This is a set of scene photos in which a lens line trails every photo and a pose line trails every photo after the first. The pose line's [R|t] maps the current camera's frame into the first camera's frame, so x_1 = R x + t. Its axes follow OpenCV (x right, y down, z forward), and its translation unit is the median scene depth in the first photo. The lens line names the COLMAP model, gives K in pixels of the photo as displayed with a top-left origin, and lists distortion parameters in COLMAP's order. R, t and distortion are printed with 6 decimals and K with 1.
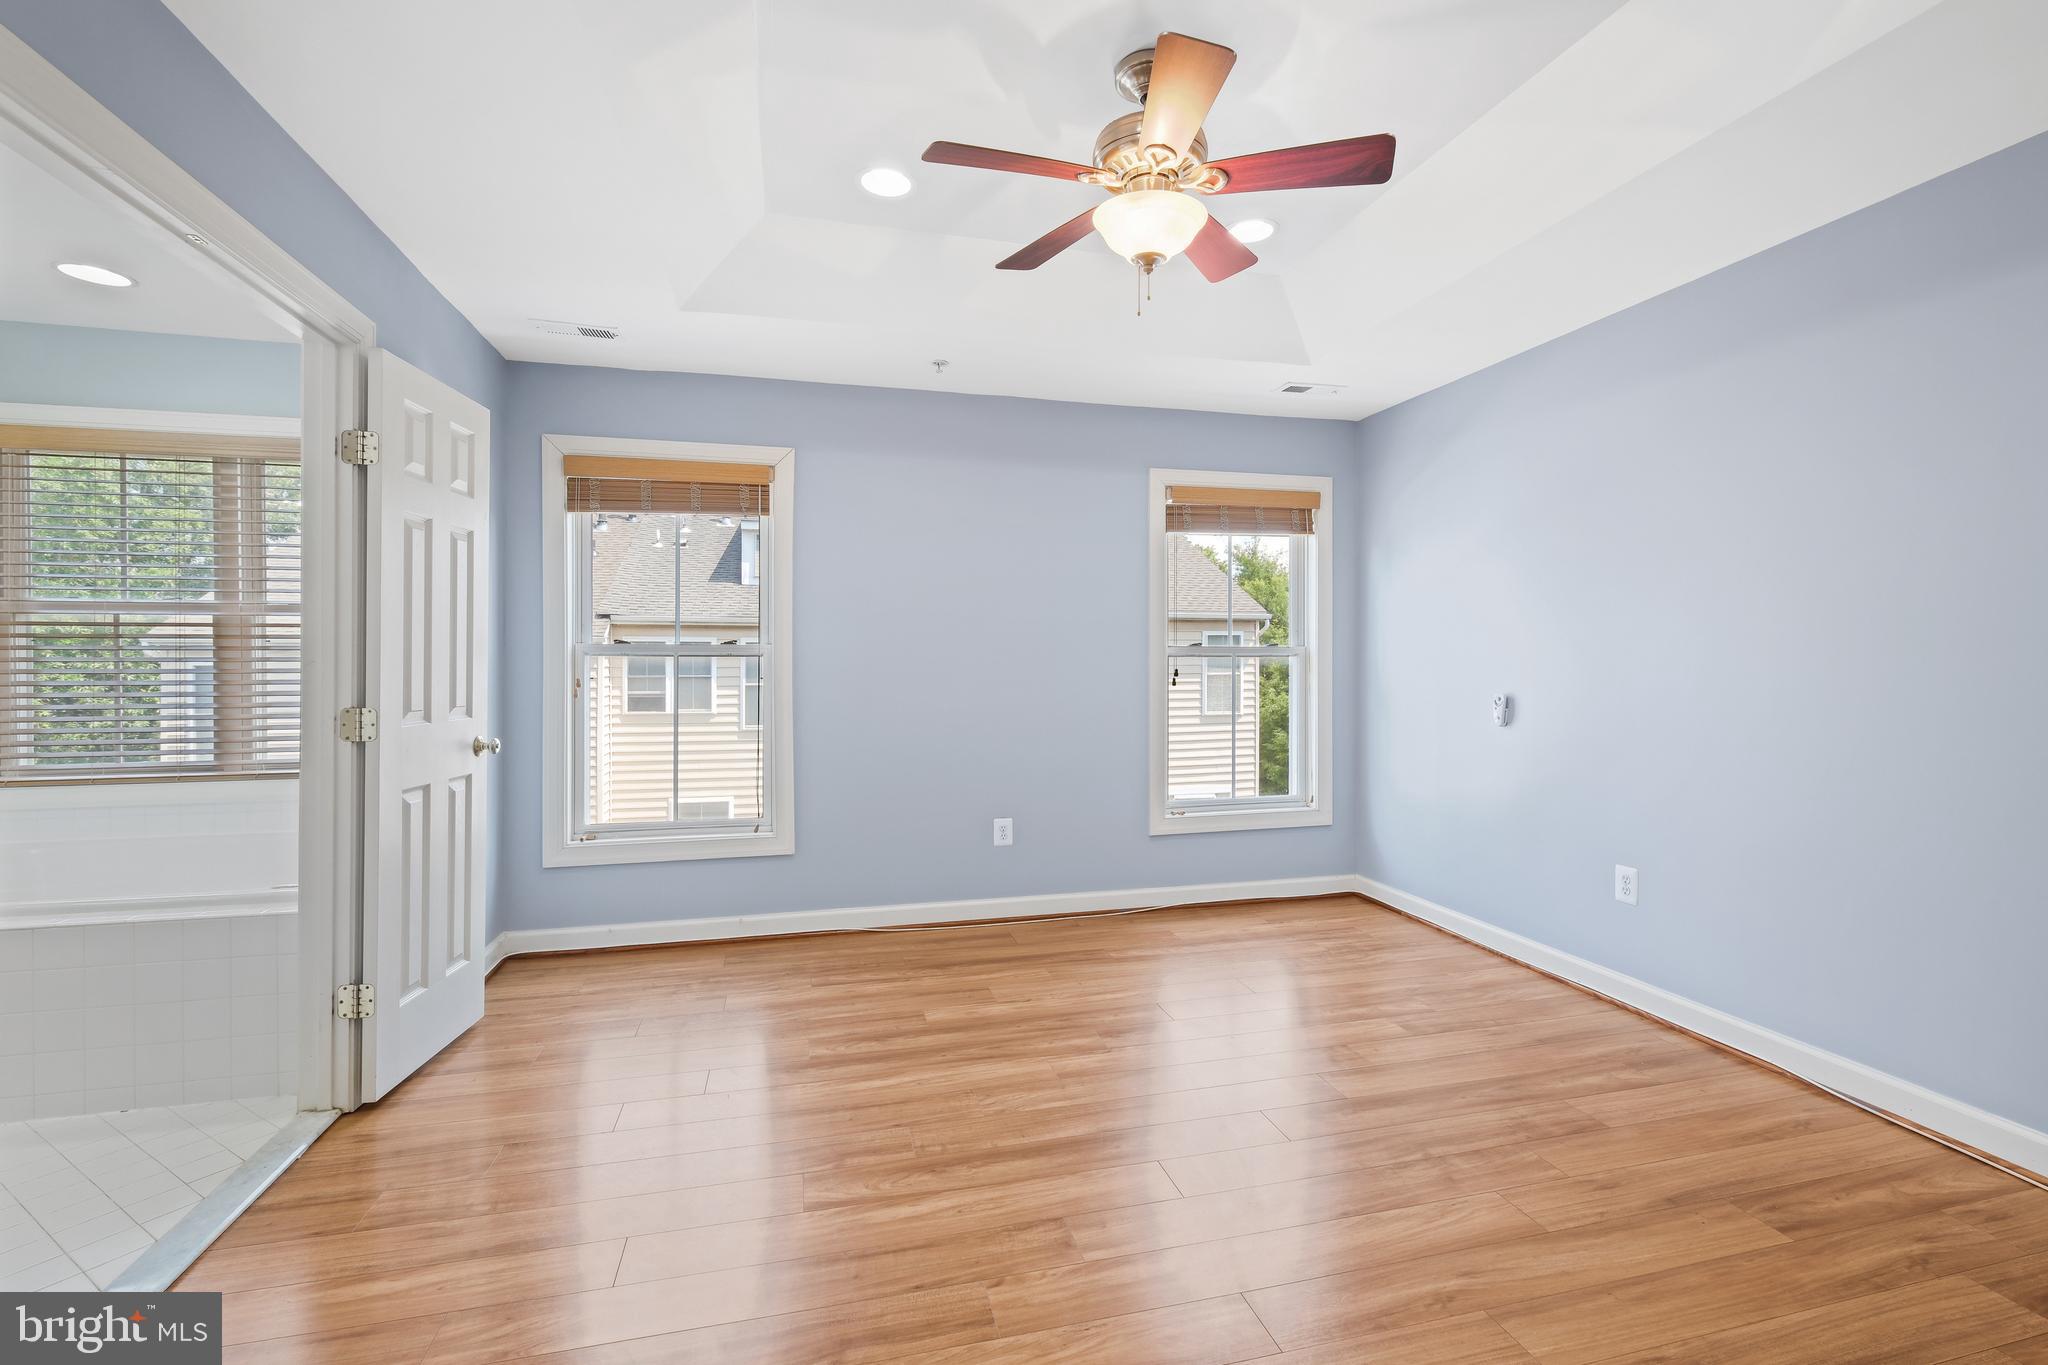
lens RADIAL K [[879.0, 0, 1024.1], [0, 879.0, 673.2], [0, 0, 1]] dist [-0.003240, -0.000058]
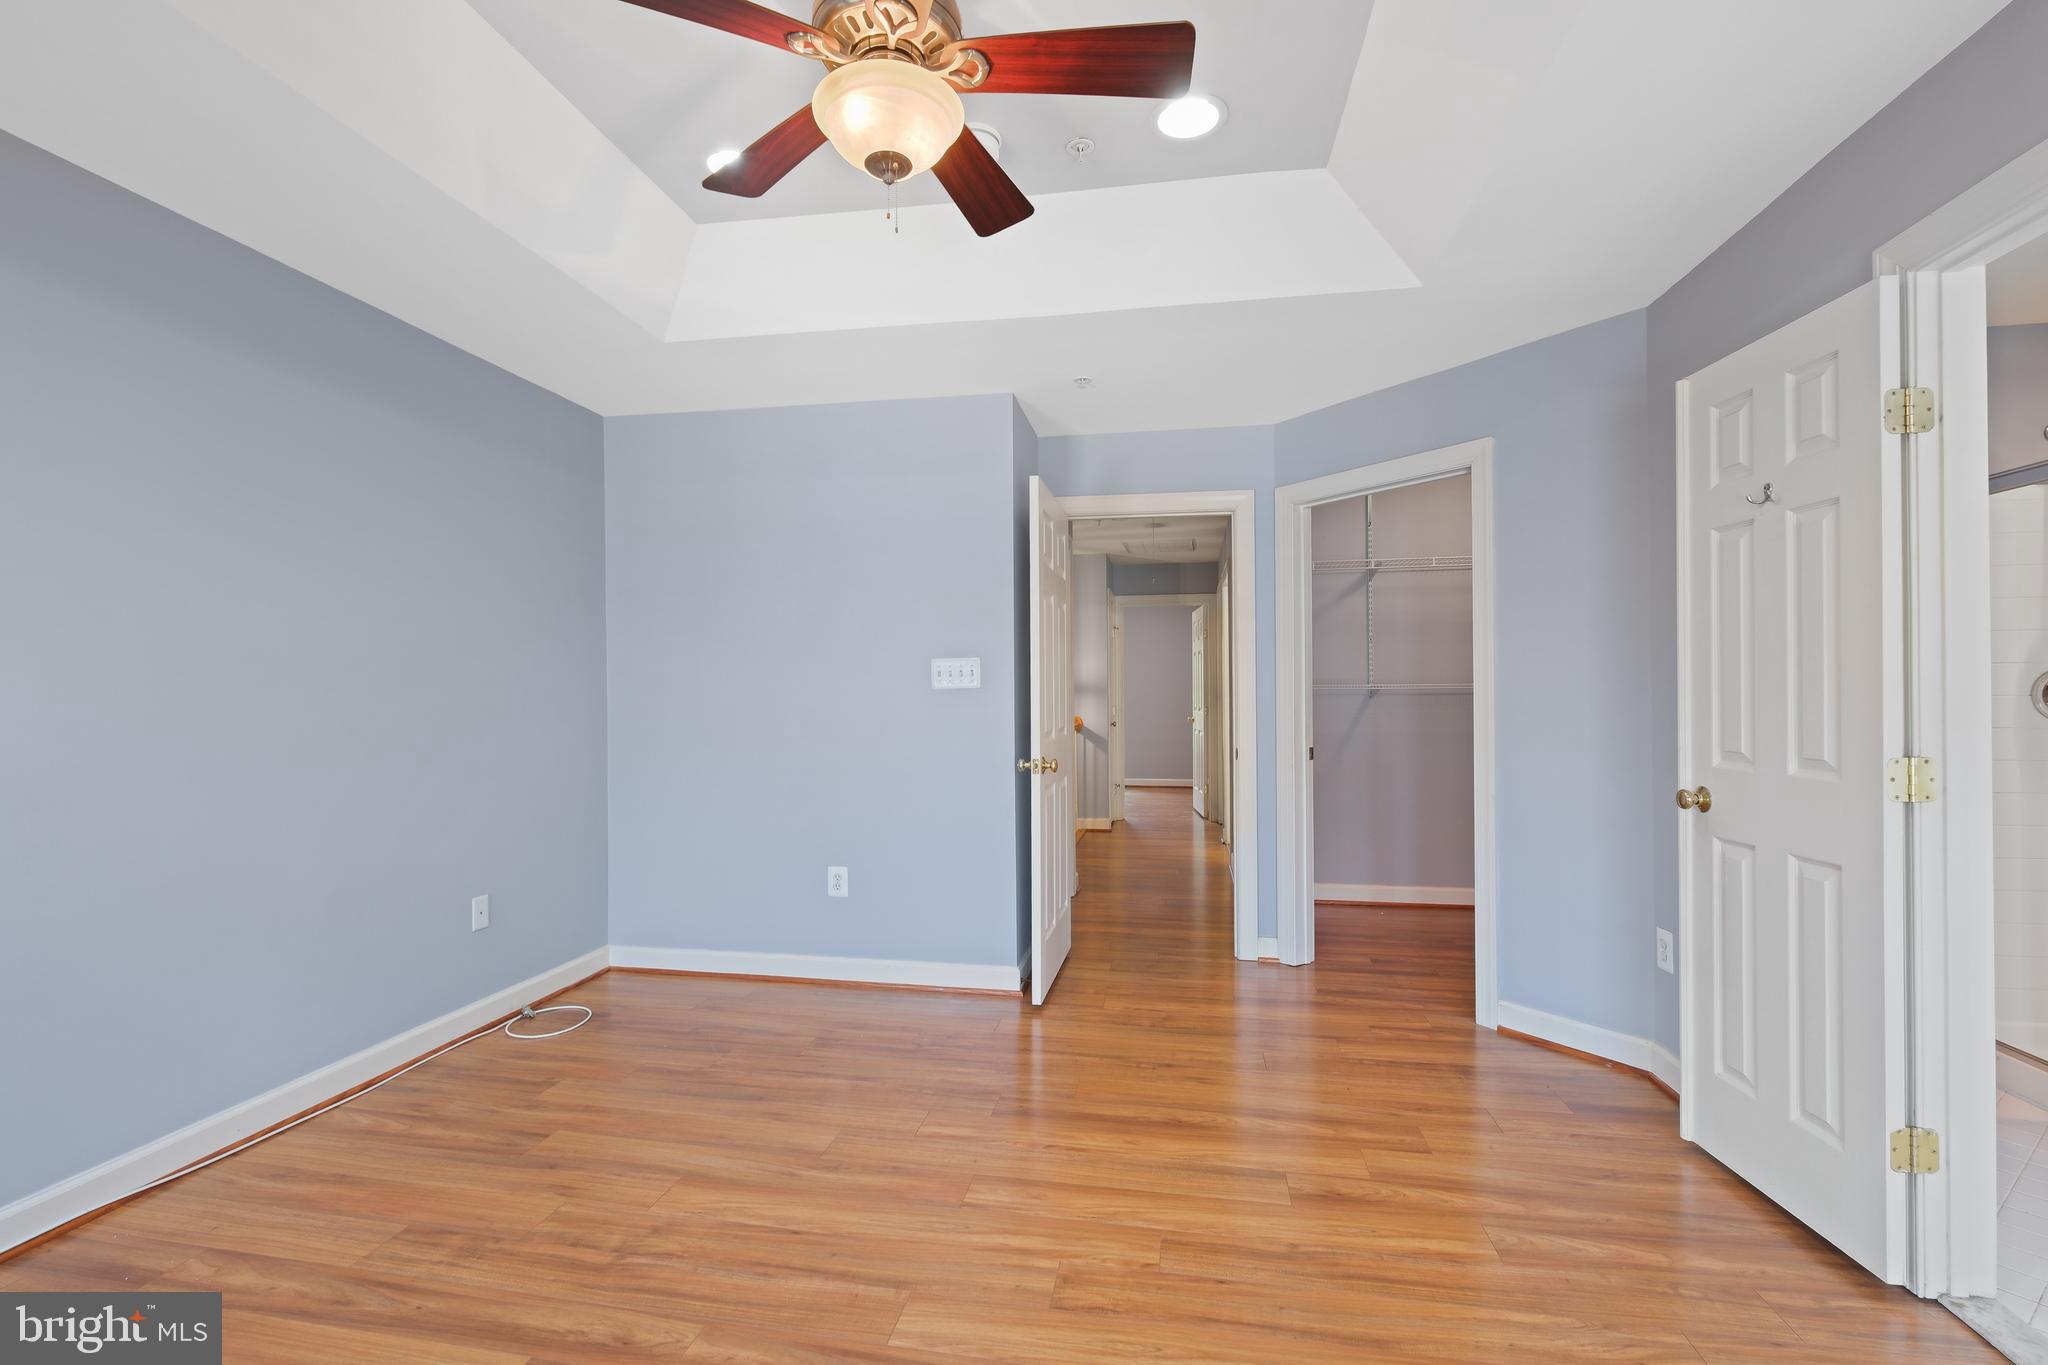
lens RADIAL K [[879.0, 0, 1031.3], [0, 879.0, 680.4], [0, 0, 1]] dist [-0.003240, -0.000058]
pose [[-0.910201, 0.006830, 0.414111, -0.326783], [0.006881, 0.999975, -0.001369, -0.027777], [-0.414110, 0.001603, -0.910225, 1.887018]]
